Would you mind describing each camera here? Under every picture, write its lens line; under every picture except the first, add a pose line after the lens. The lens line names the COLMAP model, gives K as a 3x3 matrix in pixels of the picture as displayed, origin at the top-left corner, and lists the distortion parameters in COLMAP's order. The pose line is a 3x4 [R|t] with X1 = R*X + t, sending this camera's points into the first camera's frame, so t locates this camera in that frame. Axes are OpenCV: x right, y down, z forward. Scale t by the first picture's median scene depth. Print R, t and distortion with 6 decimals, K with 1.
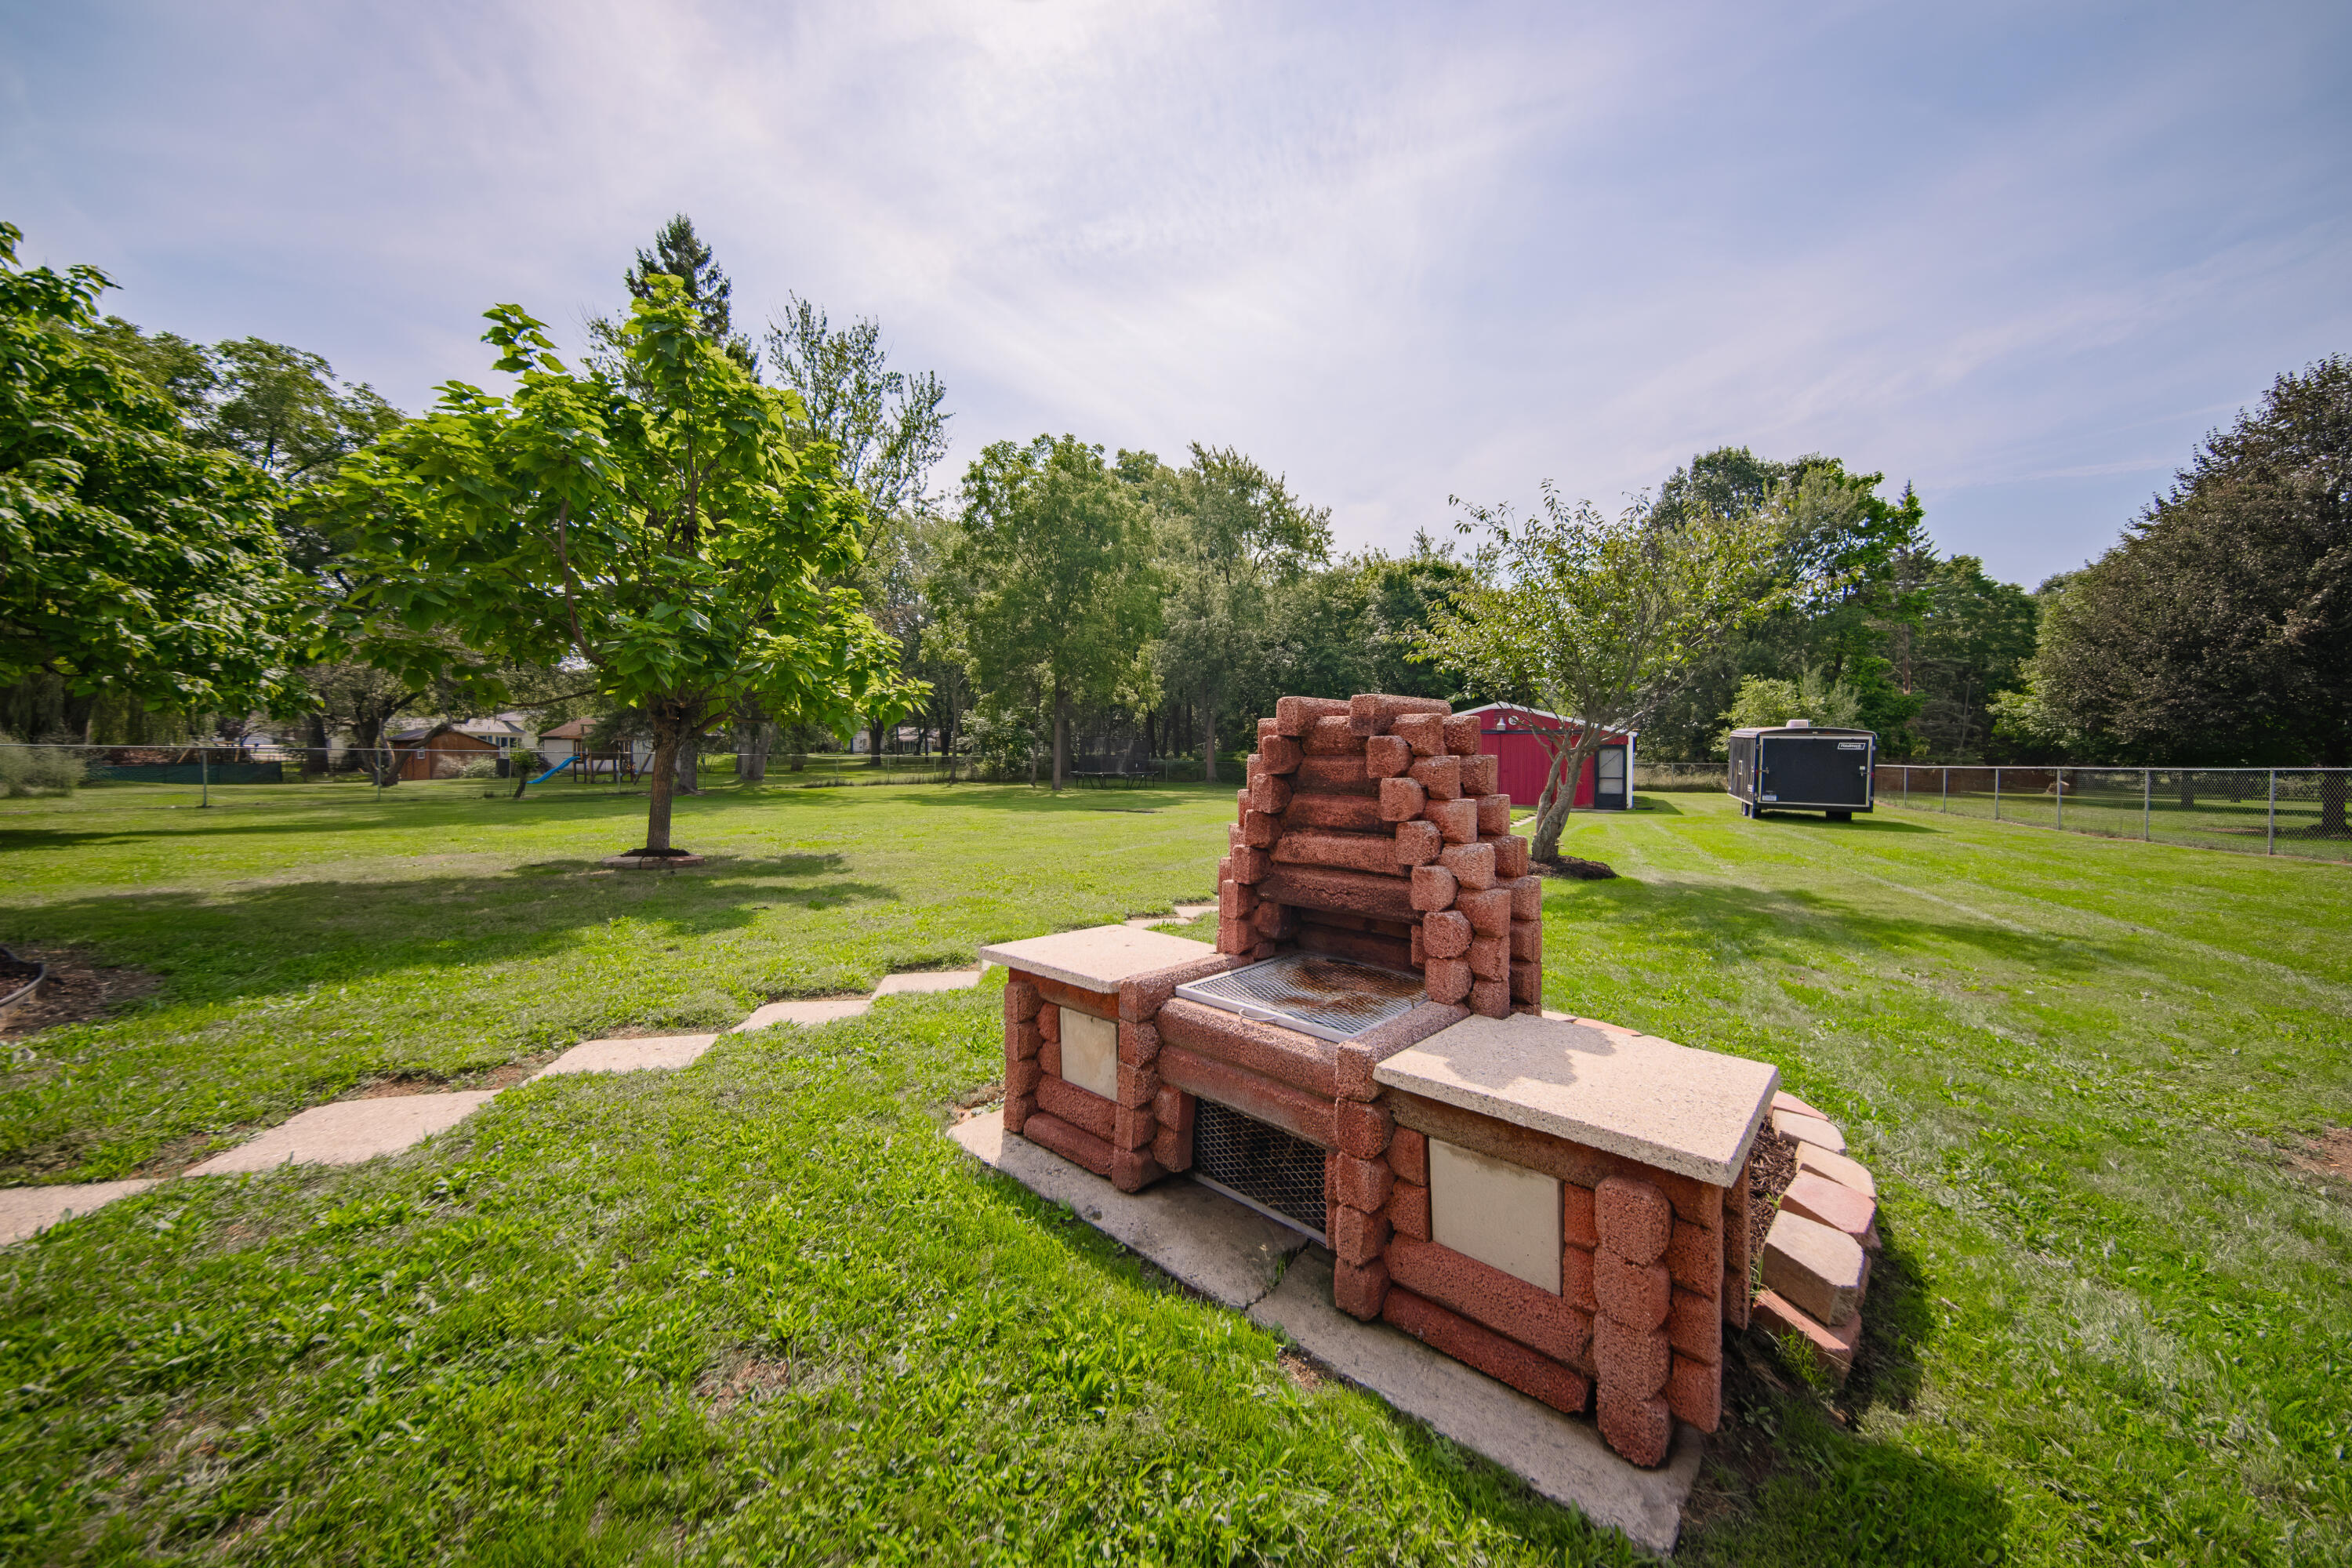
lens RADIAL K [[828.9, 0, 1131.8], [0, 828.9, 768.0], [0, 0, 1]] dist [0.000454, -0.000167]
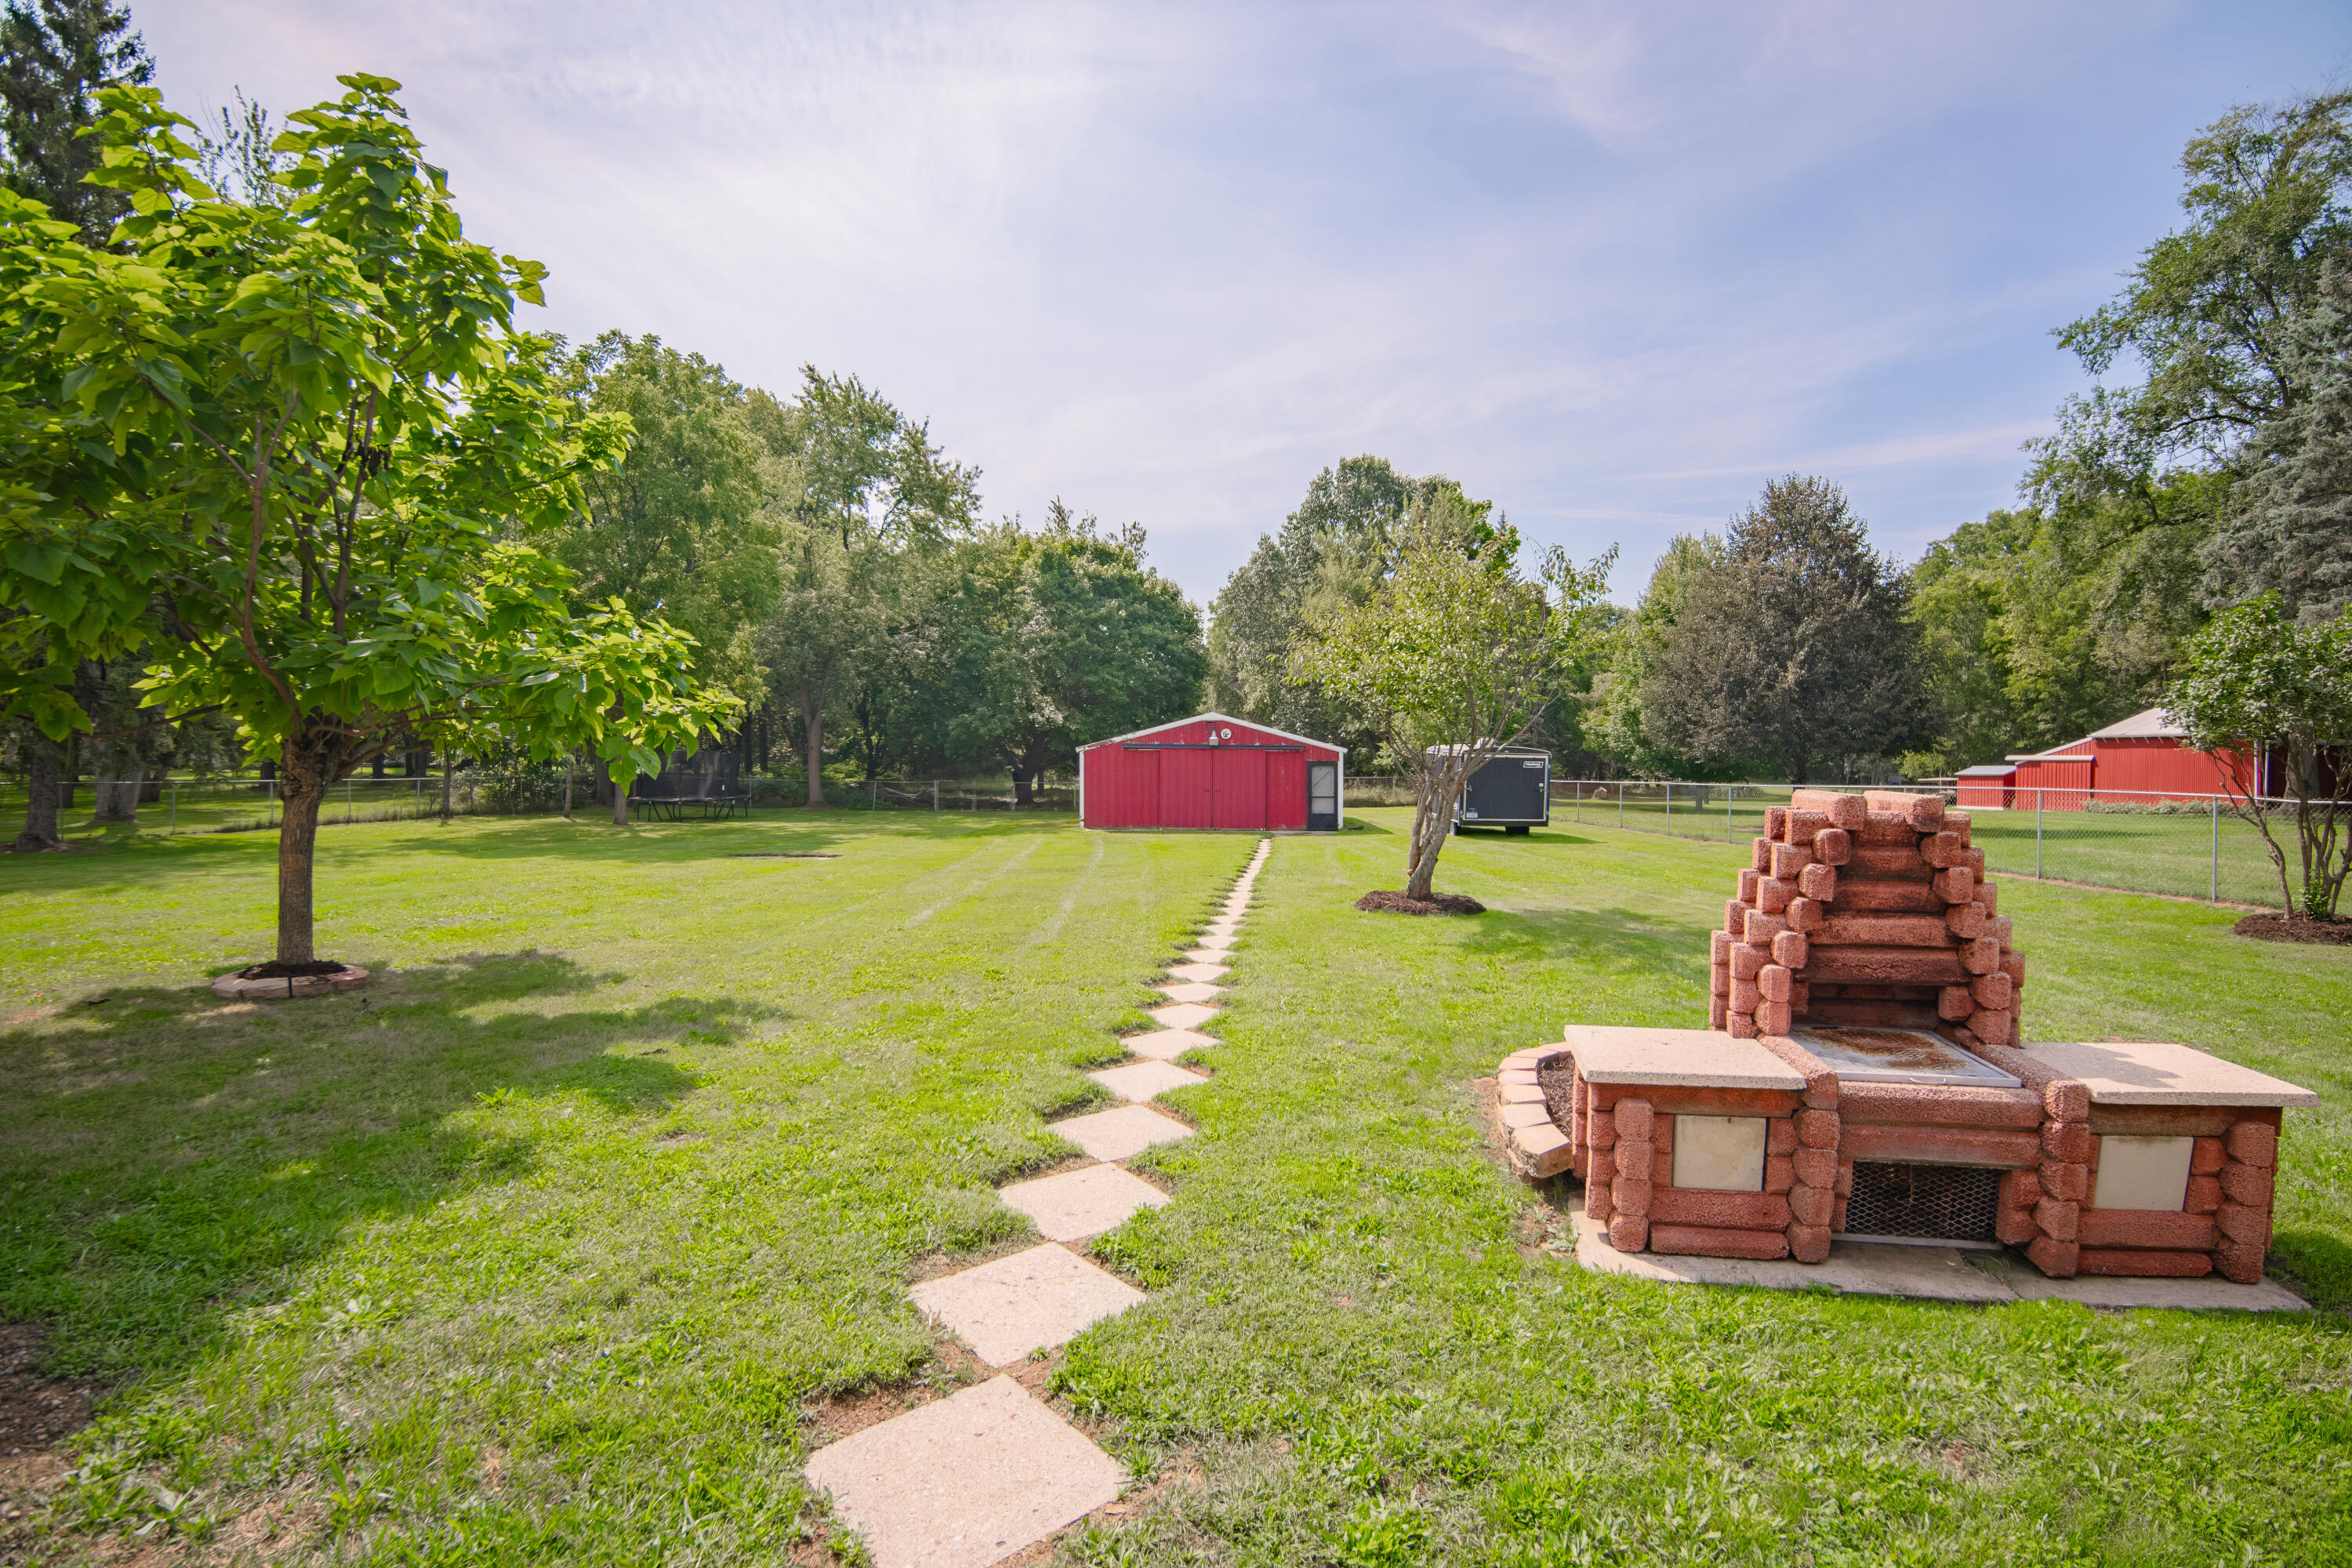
lens RADIAL K [[1055.6, 0, 1176.0], [0, 1055.6, 784.0], [0, 0, 1]] dist [-0.129415, 0.021017]
pose [[0.886516, -0.014466, 0.462472, -0.111795], [0.013379, 0.999895, 0.005629, -0.011006], [-0.462504, 0.001198, 0.886616, 0.022376]]
